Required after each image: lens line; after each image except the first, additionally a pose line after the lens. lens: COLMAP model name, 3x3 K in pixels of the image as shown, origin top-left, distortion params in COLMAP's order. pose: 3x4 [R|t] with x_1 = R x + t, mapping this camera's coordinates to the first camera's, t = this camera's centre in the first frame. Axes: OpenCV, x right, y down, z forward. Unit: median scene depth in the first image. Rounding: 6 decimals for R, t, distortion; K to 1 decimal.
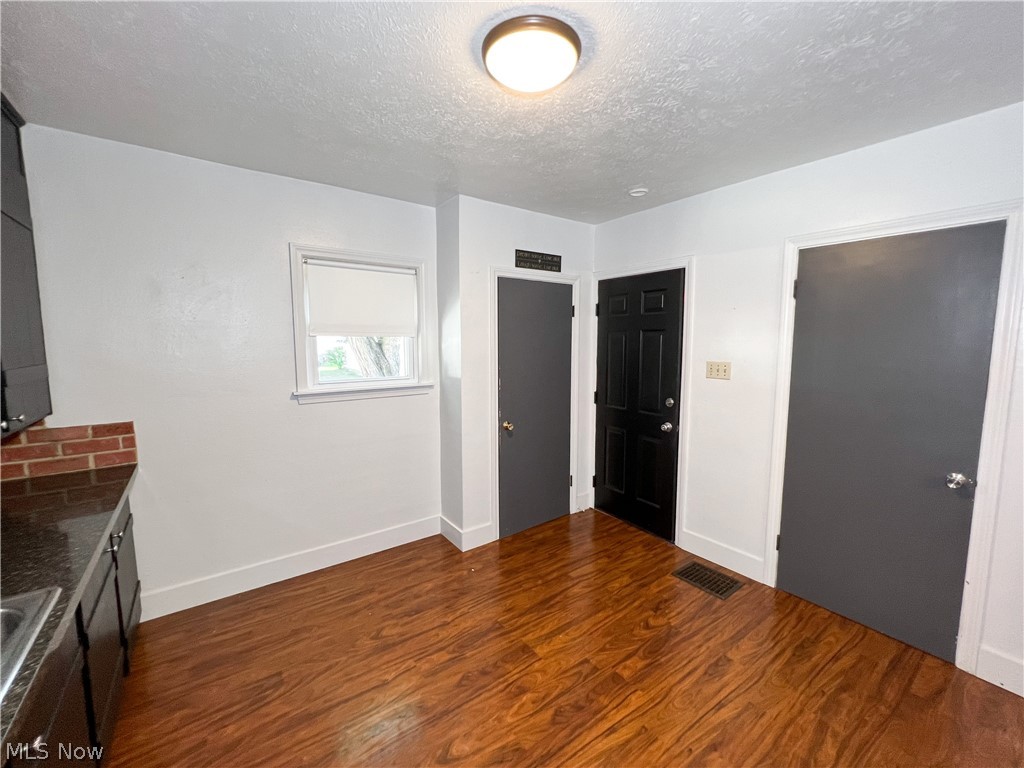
lens RADIAL K [[420.6, 0, 505.3], [0, 420.6, 382.0], [0, 0, 1]] dist [-0.000048, -0.000160]
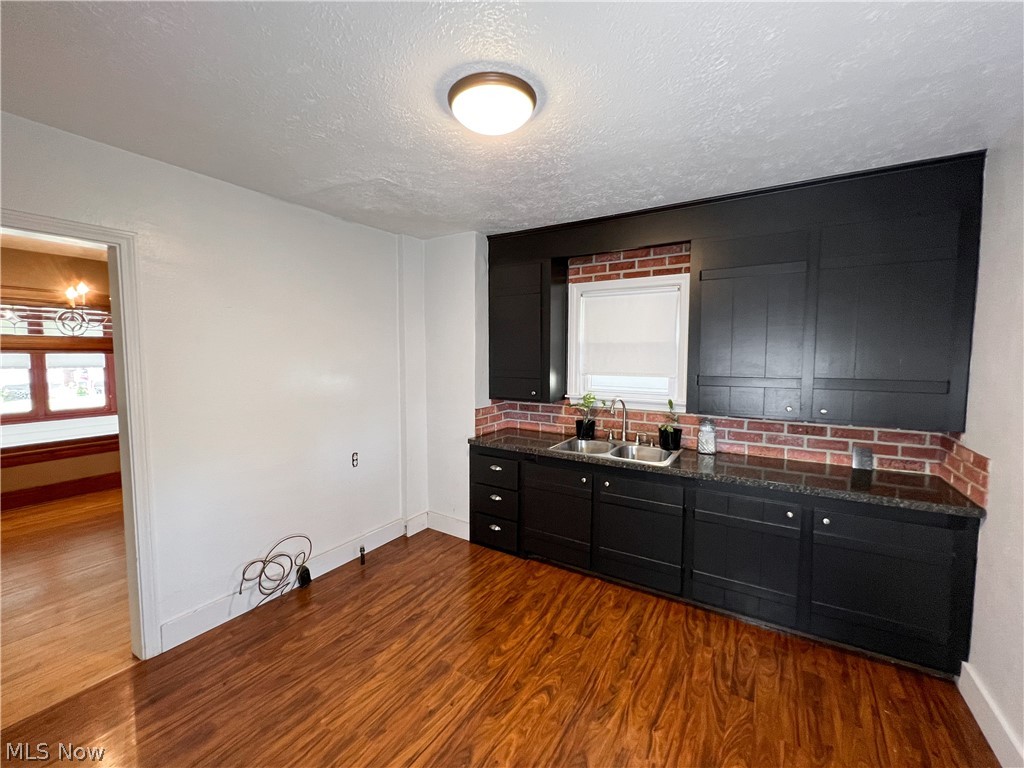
lens RADIAL K [[420.6, 0, 510.3], [0, 420.6, 382.7], [0, 0, 1]] dist [-0.000048, -0.000160]
pose [[-0.924118, 0.023676, -0.381374, 0.373881], [-0.044116, 0.984793, 0.168035, -0.190979], [0.379553, 0.172109, -0.909020, 1.745939]]
